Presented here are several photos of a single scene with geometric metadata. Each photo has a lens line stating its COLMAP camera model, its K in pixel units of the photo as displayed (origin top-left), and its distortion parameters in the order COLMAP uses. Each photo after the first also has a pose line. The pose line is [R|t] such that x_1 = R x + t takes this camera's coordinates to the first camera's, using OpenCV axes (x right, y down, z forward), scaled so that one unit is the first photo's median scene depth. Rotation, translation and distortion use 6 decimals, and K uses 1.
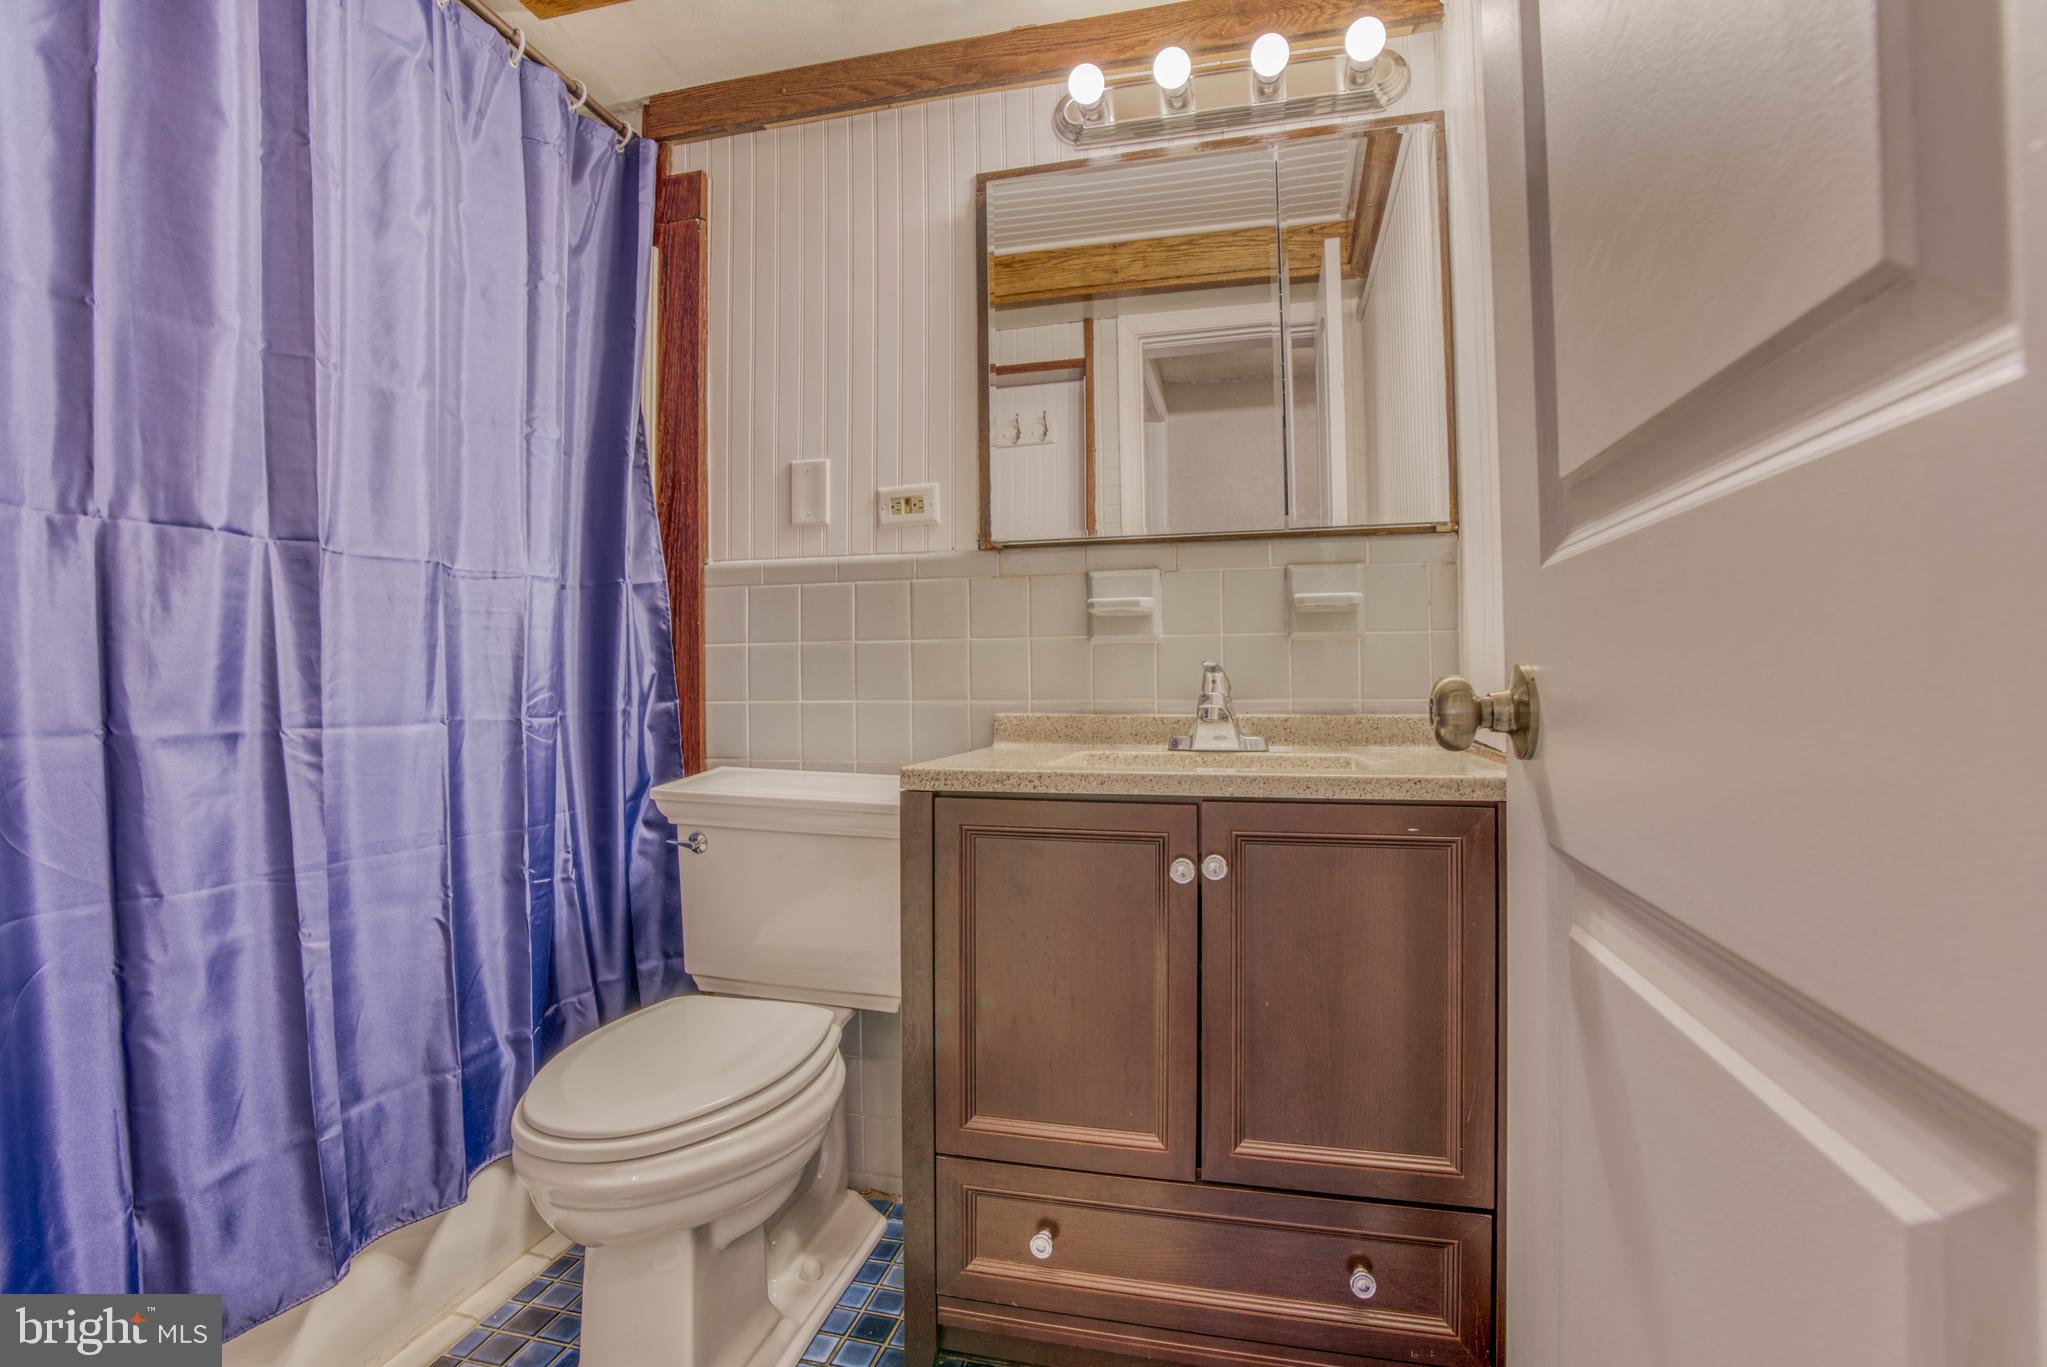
lens RADIAL K [[945.5, 0, 1014.3], [0, 945.5, 677.1], [0, 0, 1]] dist [-0.072803, 0.025473]
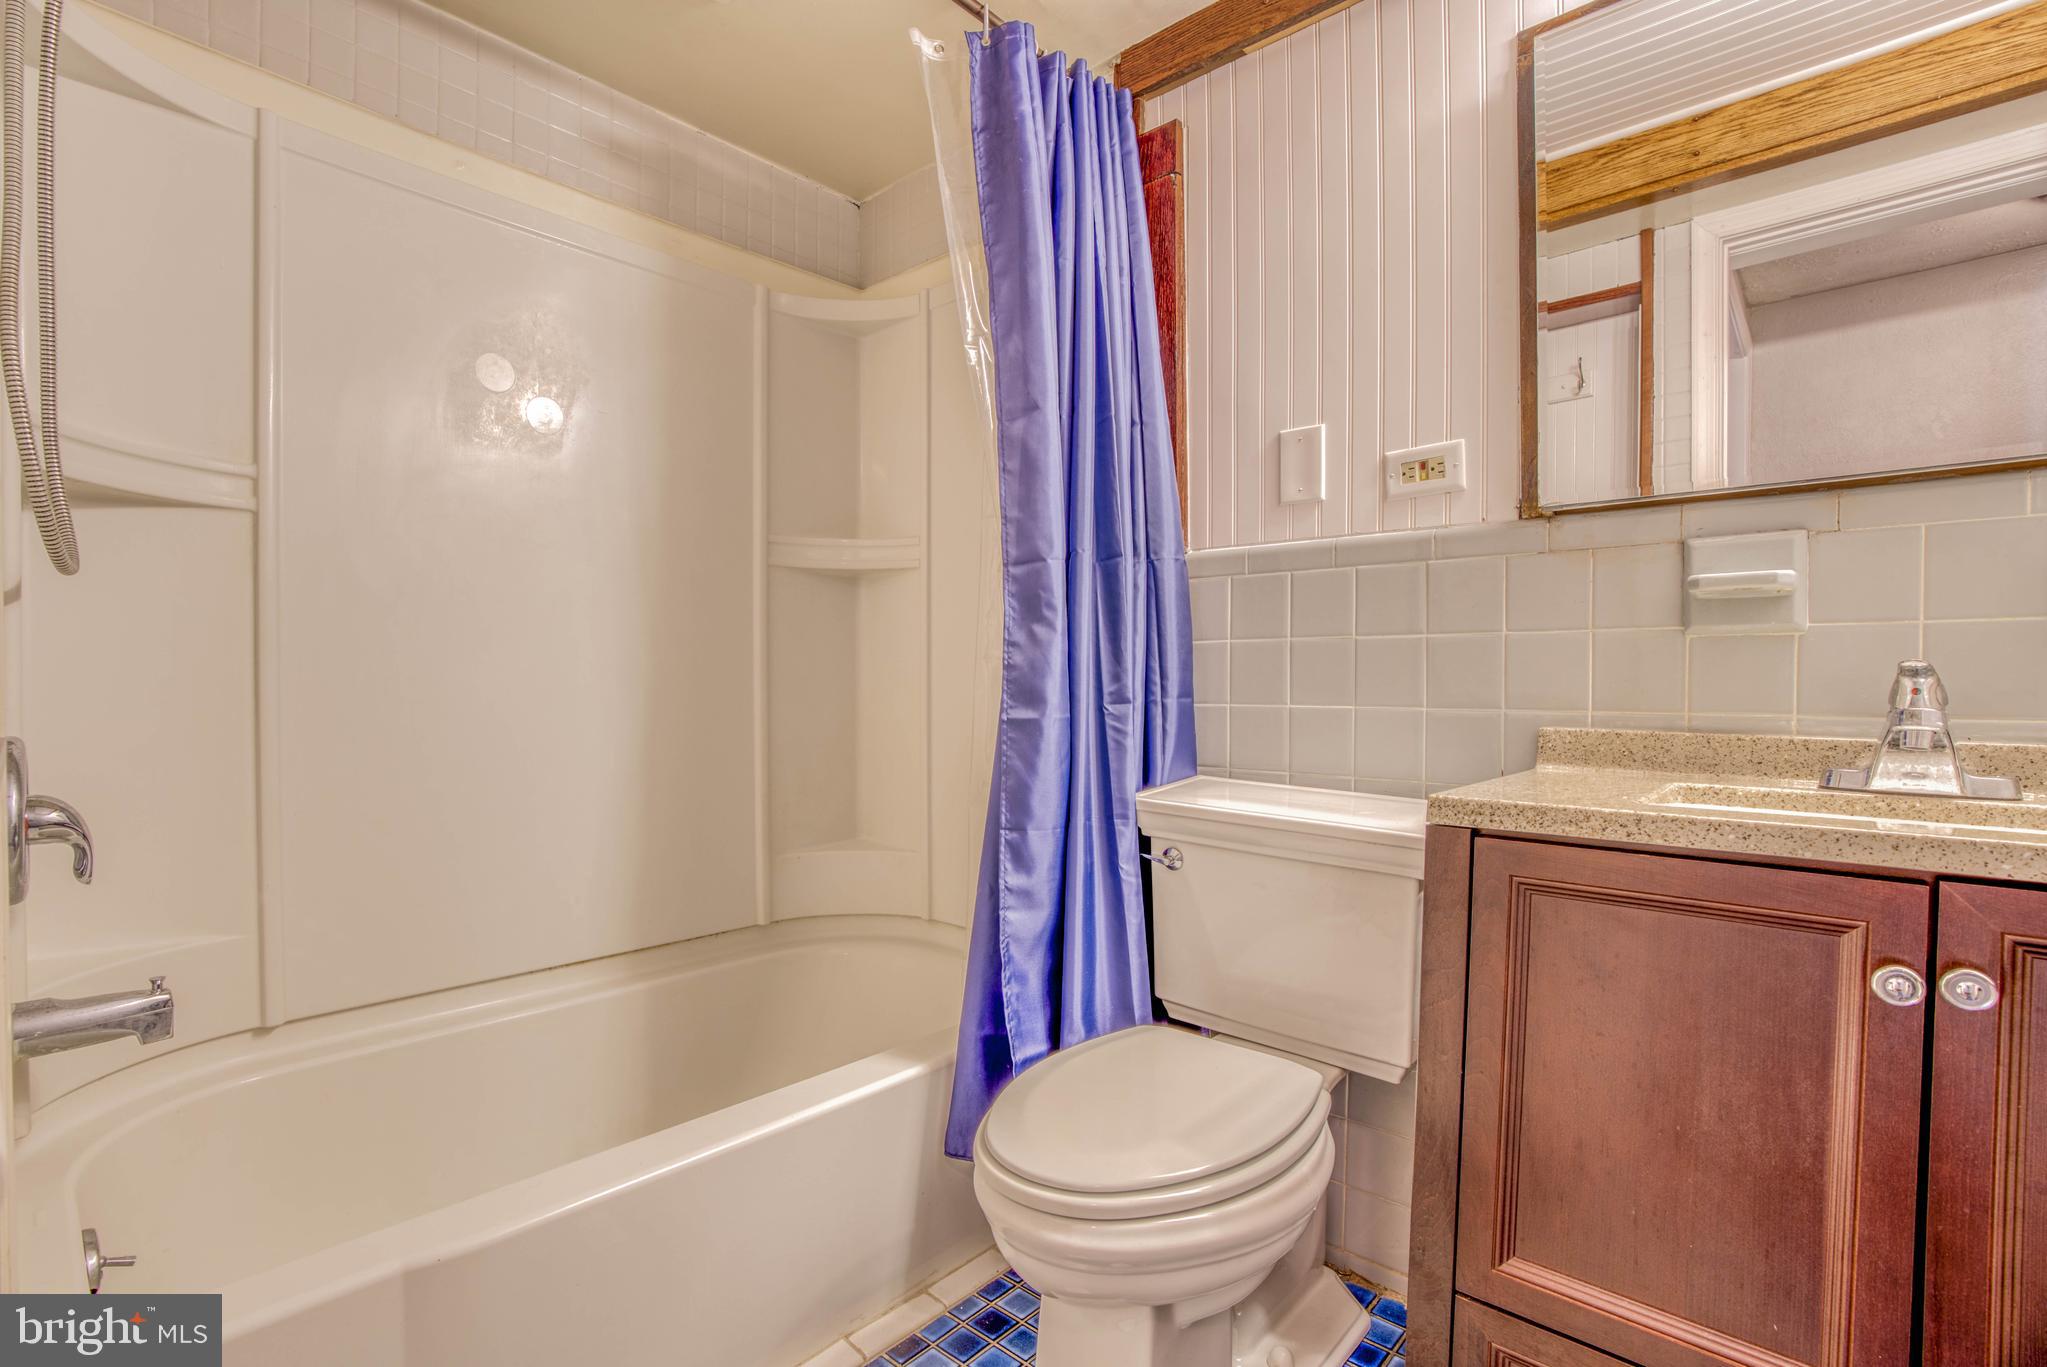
lens RADIAL K [[945.5, 0, 1014.3], [0, 945.5, 677.1], [0, 0, 1]] dist [-0.072803, 0.025473]
pose [[0.882225, 0.010454, -0.470712, -0.045549], [-0.011360, 0.999935, 0.000916, 0.001449], [0.470691, 0.004539, 0.882286, 0.120926]]
